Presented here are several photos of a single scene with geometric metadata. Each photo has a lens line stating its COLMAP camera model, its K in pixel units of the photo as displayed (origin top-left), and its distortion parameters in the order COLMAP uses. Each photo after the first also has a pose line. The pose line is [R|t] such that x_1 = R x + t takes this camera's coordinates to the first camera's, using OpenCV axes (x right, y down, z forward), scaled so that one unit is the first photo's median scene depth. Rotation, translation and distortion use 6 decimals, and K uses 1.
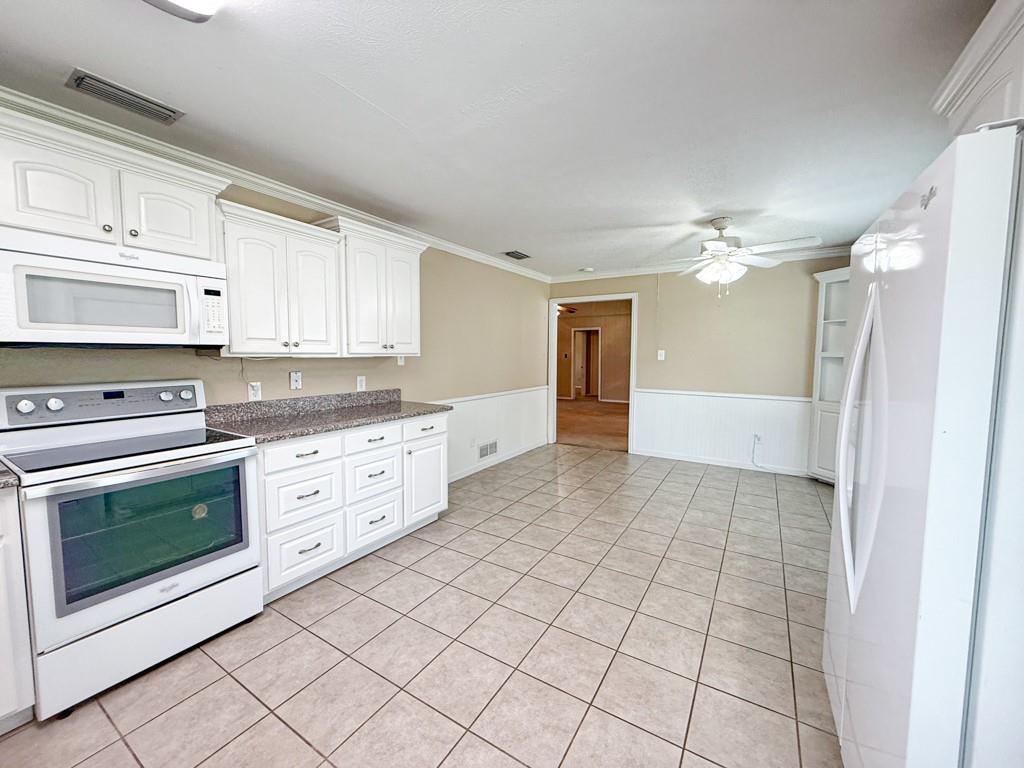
lens RADIAL K [[407.2, 0, 508.6], [0, 407.2, 383.0], [0, 0, 1]] dist [-0.000554, 0.000542]
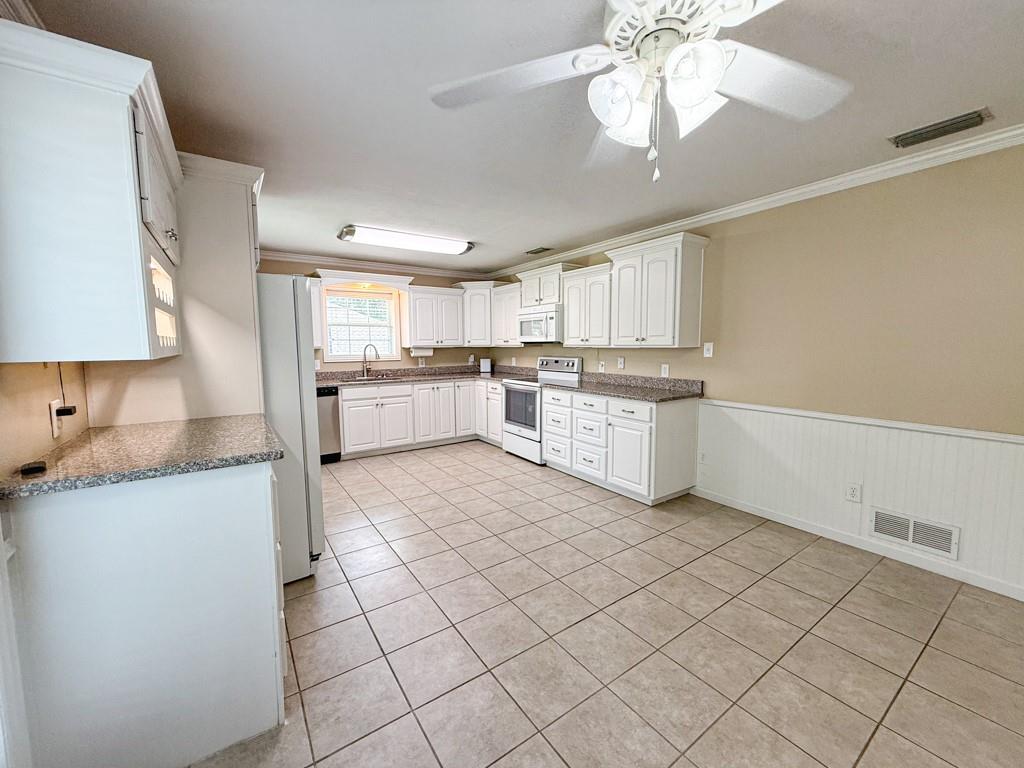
lens RADIAL K [[407.2, 0, 512.0], [0, 407.2, 380.2], [0, 0, 1]] dist [-0.000554, 0.000542]
pose [[-0.393813, 0.078746, -0.915811, 1.127732], [-0.064640, 0.991485, 0.113049, -0.095708], [0.916915, 0.103718, -0.385369, 1.326065]]
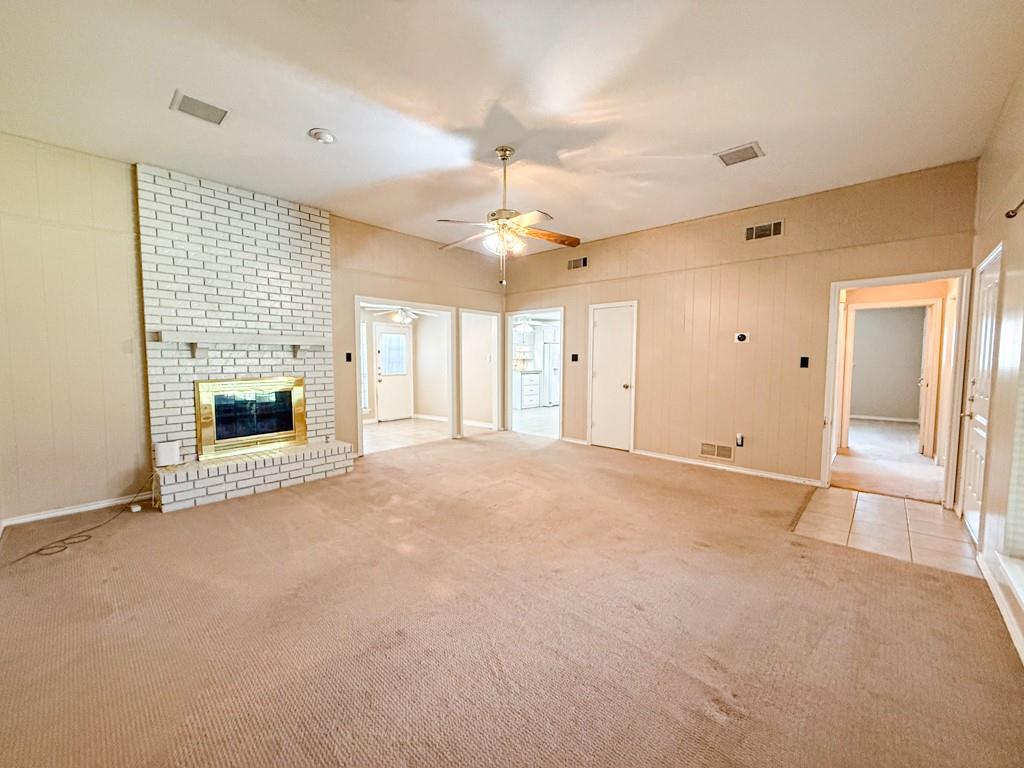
lens RADIAL K [[407.2, 0, 507.6], [0, 407.2, 383.3], [0, 0, 1]] dist [-0.000554, 0.000542]
pose [[-0.982367, -0.017376, 0.186154, 0.130940], [0.007291, 0.991354, 0.131010, -0.338404], [-0.186821, 0.130057, -0.973747, 4.860926]]
